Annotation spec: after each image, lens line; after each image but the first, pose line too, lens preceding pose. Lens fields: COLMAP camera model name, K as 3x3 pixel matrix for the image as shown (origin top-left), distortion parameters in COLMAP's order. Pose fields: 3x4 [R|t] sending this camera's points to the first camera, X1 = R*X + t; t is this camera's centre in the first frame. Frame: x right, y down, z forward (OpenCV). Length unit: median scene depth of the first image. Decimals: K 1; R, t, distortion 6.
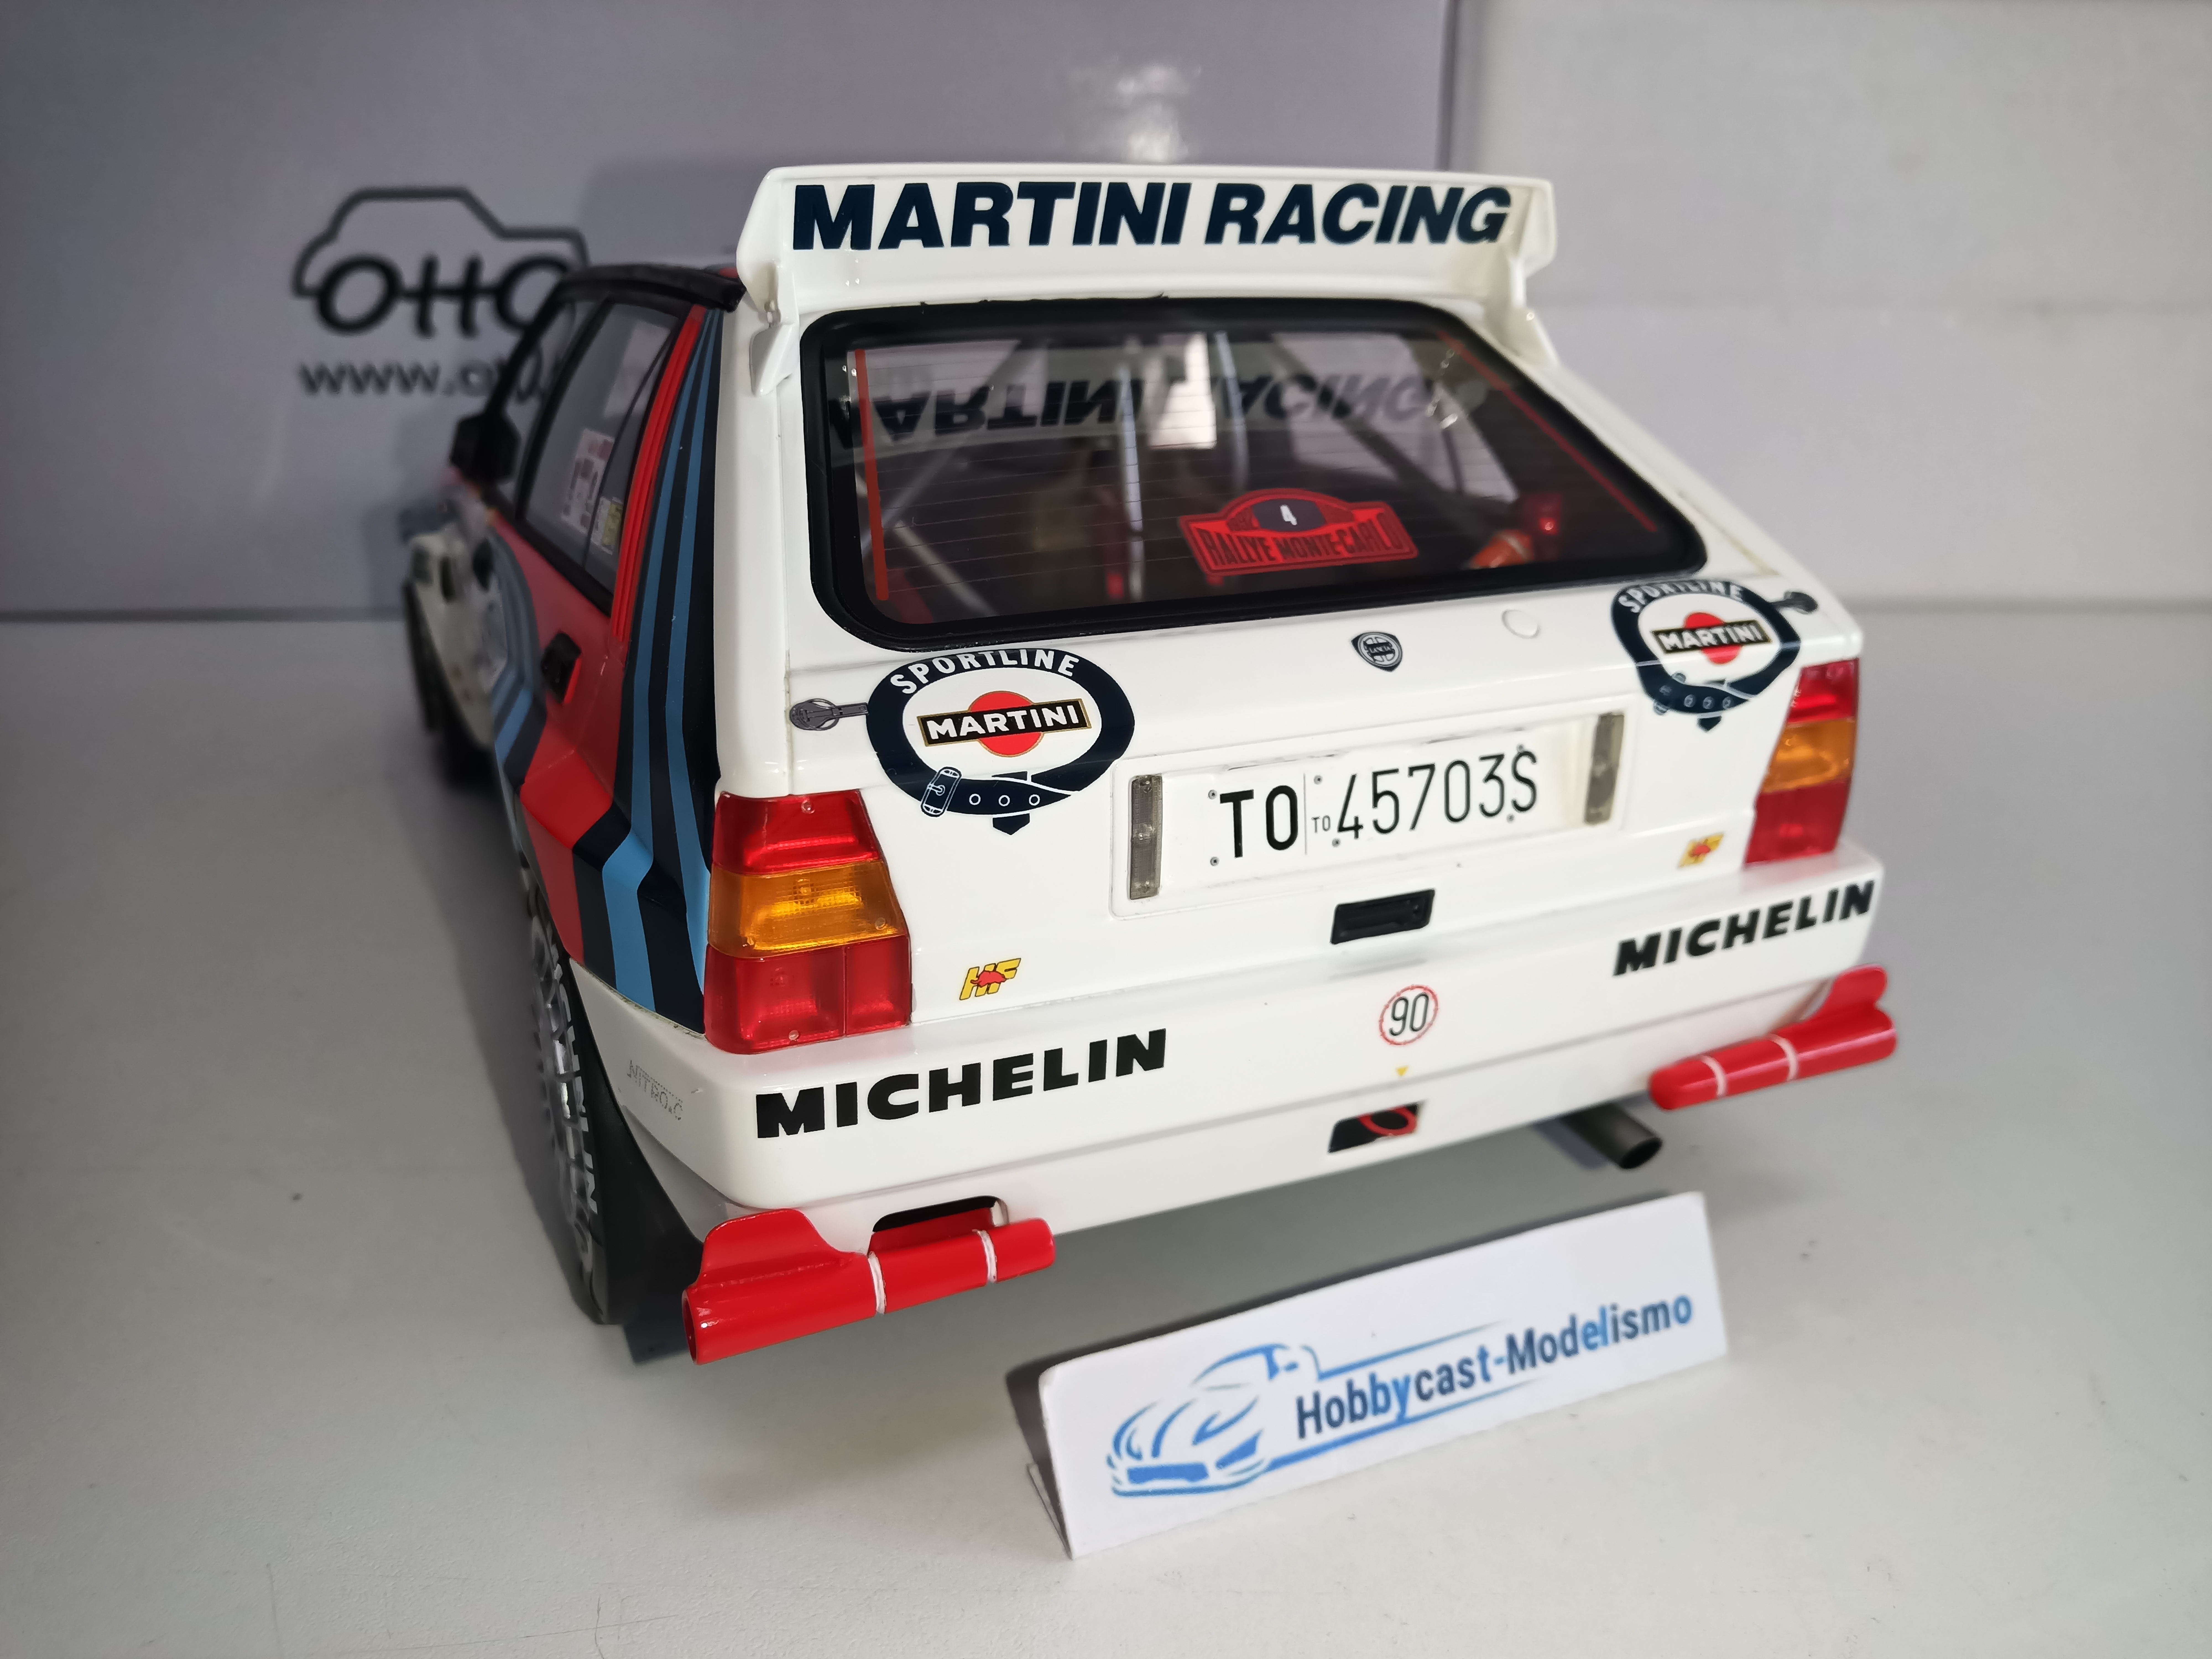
lens RADIAL K [[1742.9, 0, 1106.0], [0, 1742.9, 829.5], [0, 0, 1]] dist [0.054235, -0.194344]
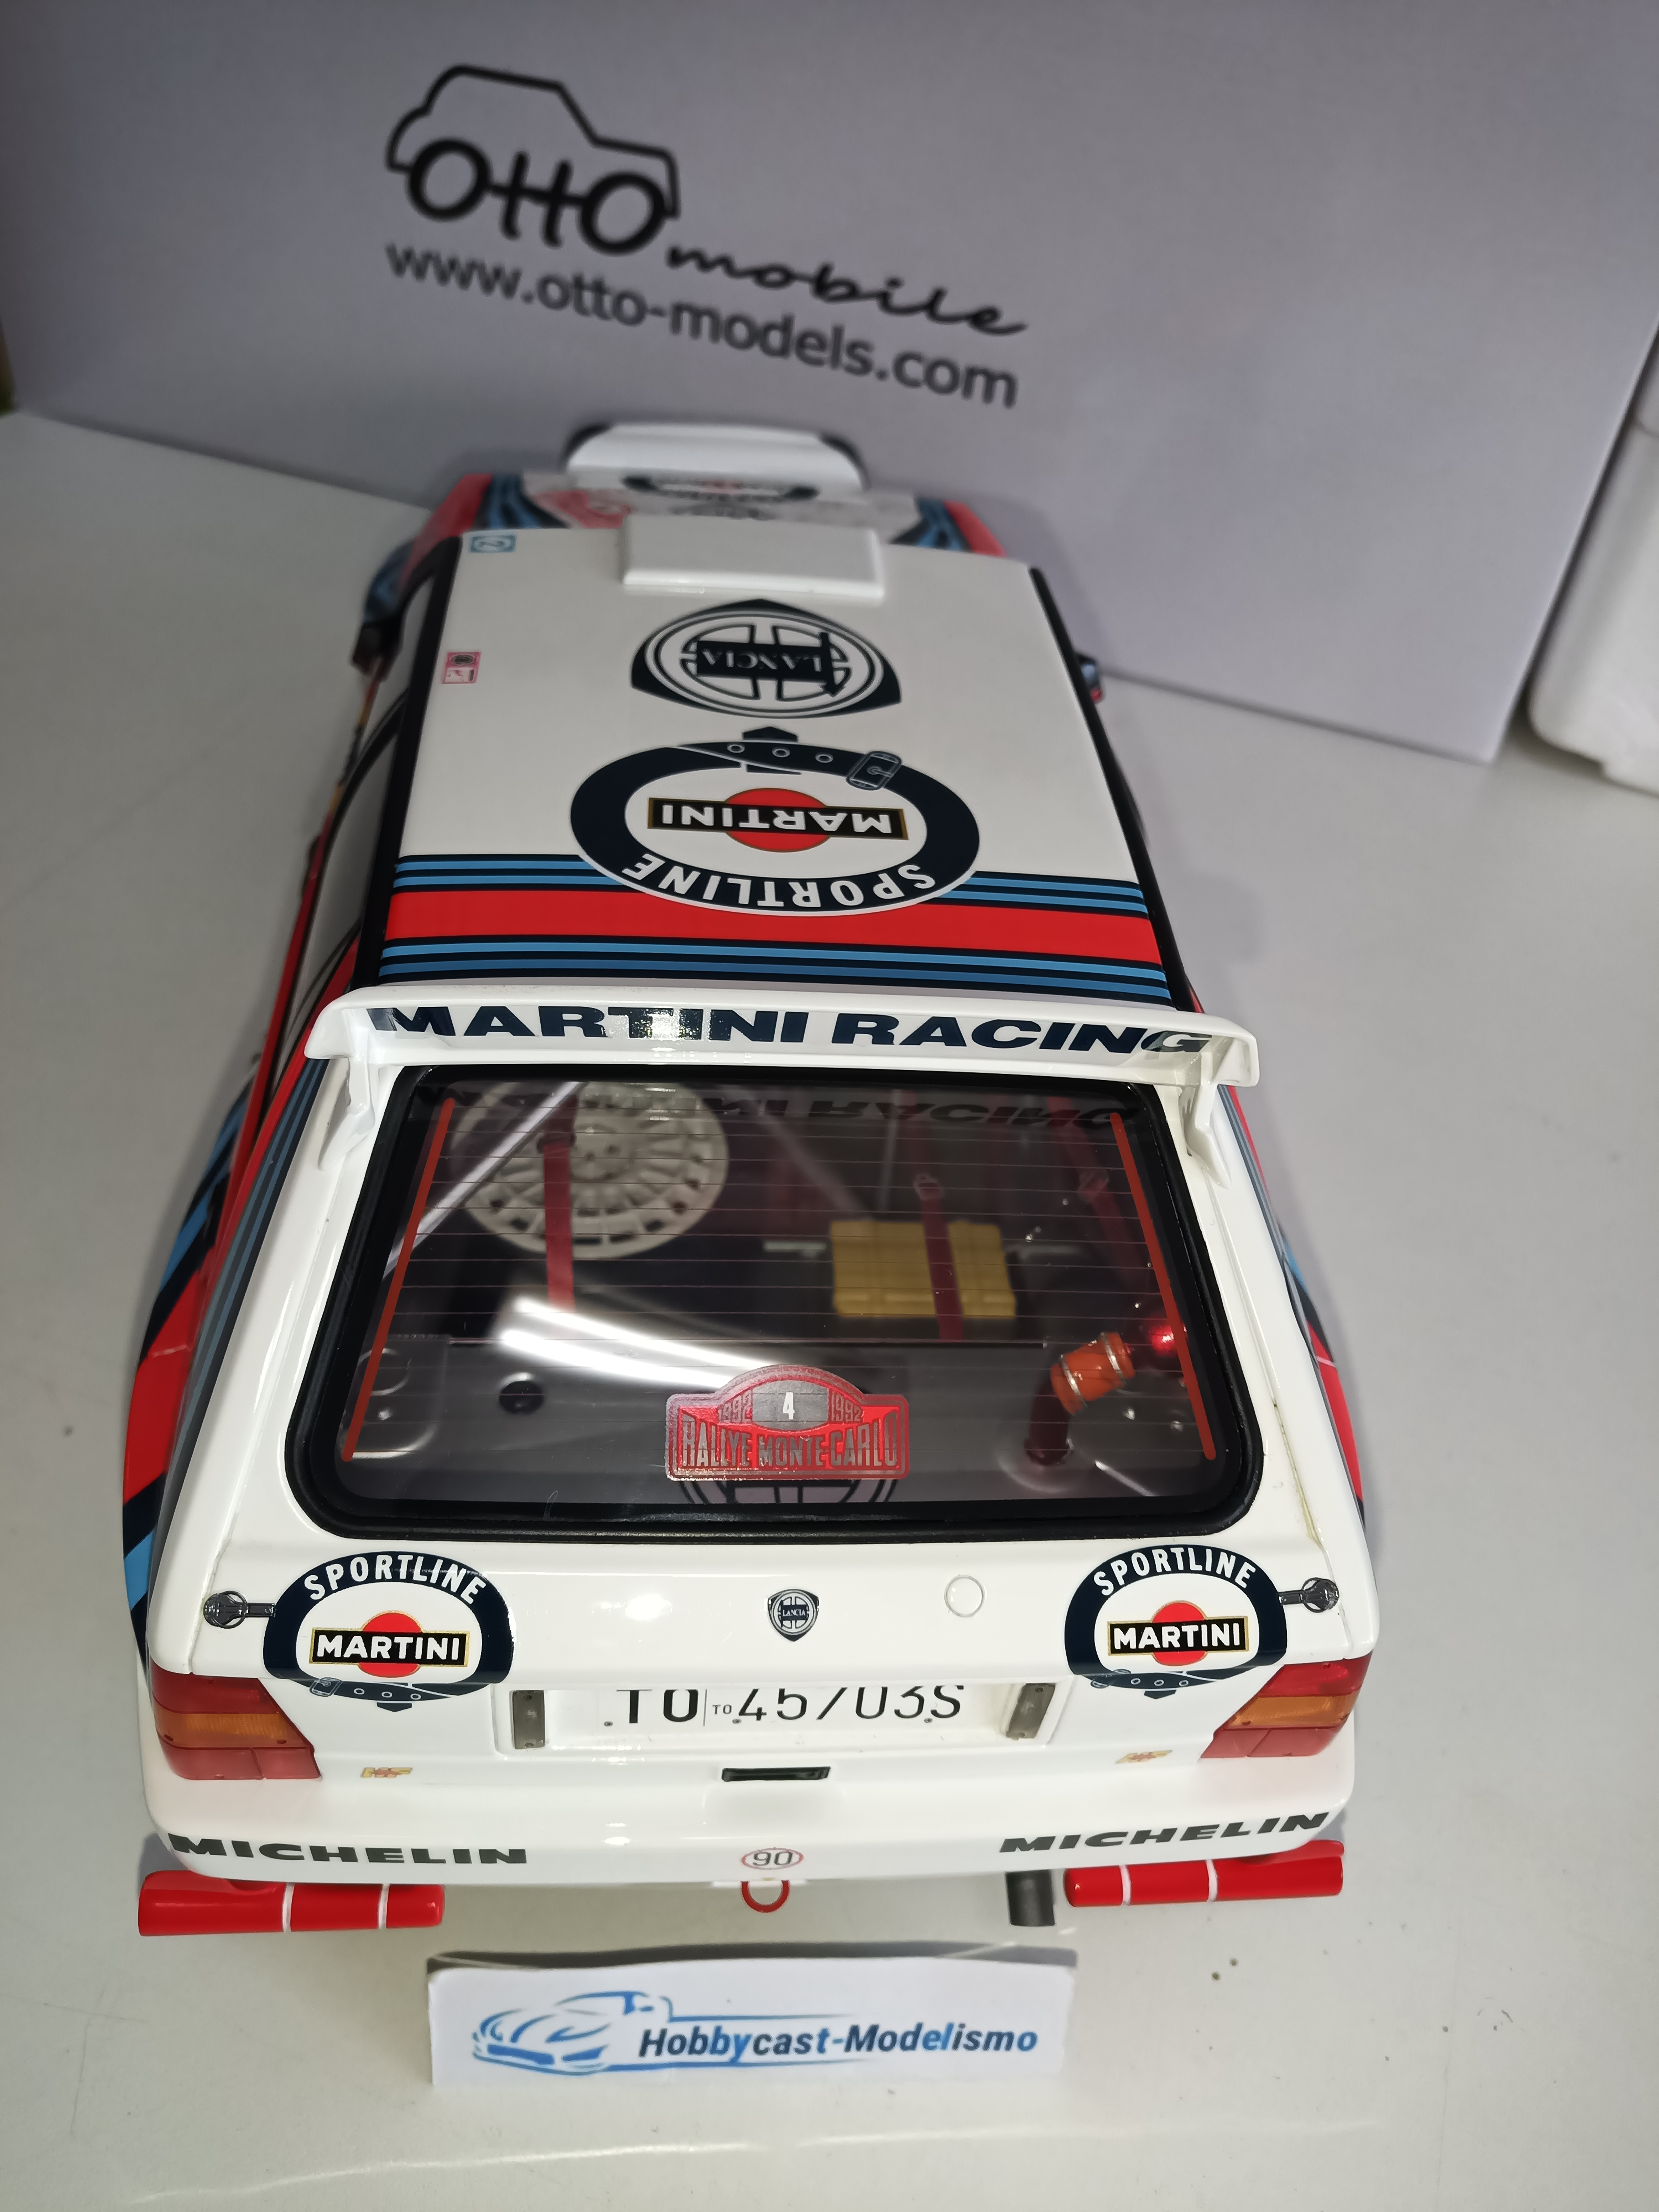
lens RADIAL K [[1742.9, 0, 846.1], [0, 1742.9, 1113.2], [0, 0, 1]] dist [0.054235, -0.194344]
pose [[0.934439, 0.296032, -0.197963, 0.286010], [-0.199930, 0.896094, 0.396287, -0.741550], [0.294707, -0.330727, 0.896531, 0.164433]]
